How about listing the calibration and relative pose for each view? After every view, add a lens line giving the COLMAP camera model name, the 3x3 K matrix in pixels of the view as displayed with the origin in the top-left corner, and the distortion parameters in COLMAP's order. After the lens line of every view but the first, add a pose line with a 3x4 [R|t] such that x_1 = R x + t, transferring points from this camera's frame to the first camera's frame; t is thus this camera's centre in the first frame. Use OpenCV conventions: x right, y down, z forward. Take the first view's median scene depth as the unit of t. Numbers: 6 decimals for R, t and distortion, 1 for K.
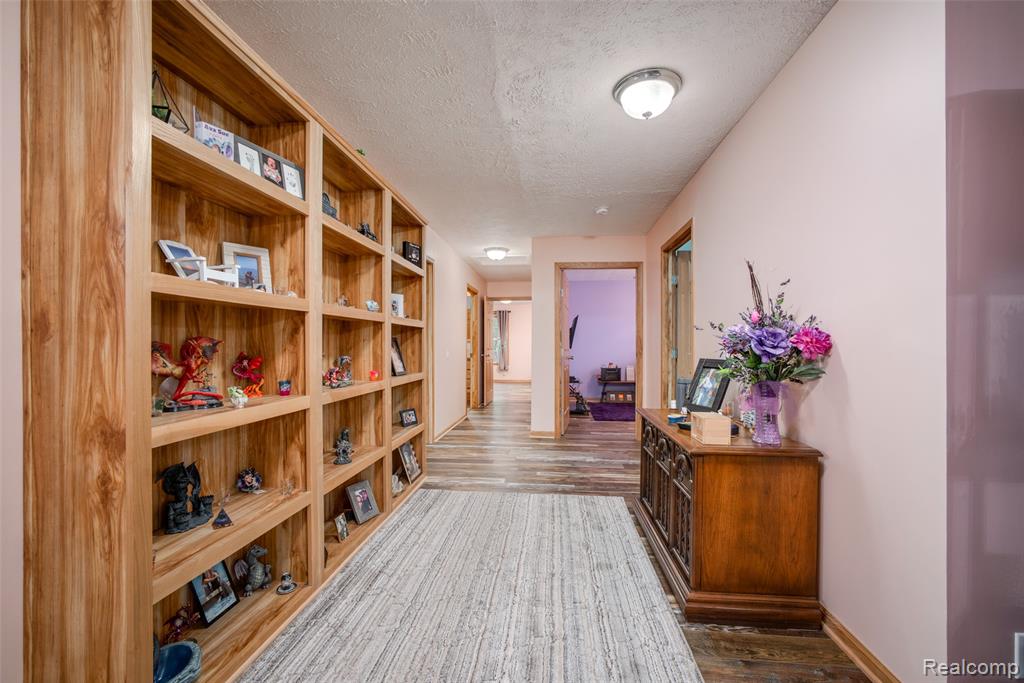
lens RADIAL K [[435.0, 0, 510.8], [0, 435.0, 335.2], [0, 0, 1]] dist [-0.032494, 0.011170]
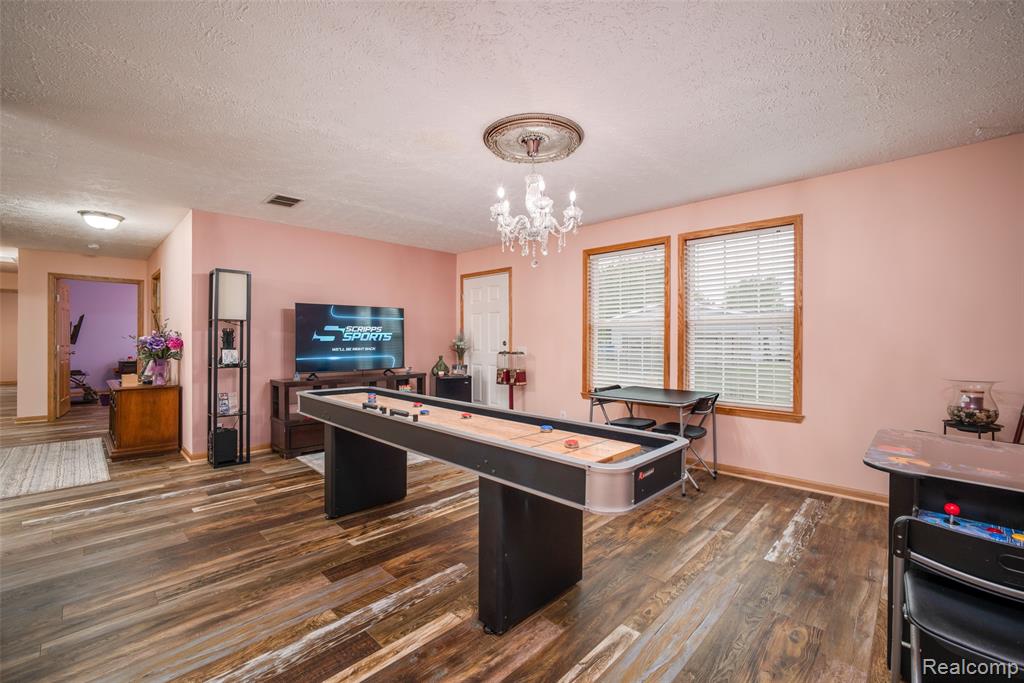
lens RADIAL K [[435.0, 0, 510.8], [0, 435.0, 335.2], [0, 0, 1]] dist [-0.032494, 0.011170]
pose [[0.622109, 0.004728, 0.782917, -0.036272], [-0.019614, 0.999762, 0.009548, -0.053803], [-0.782685, -0.021296, 0.622053, -1.197173]]
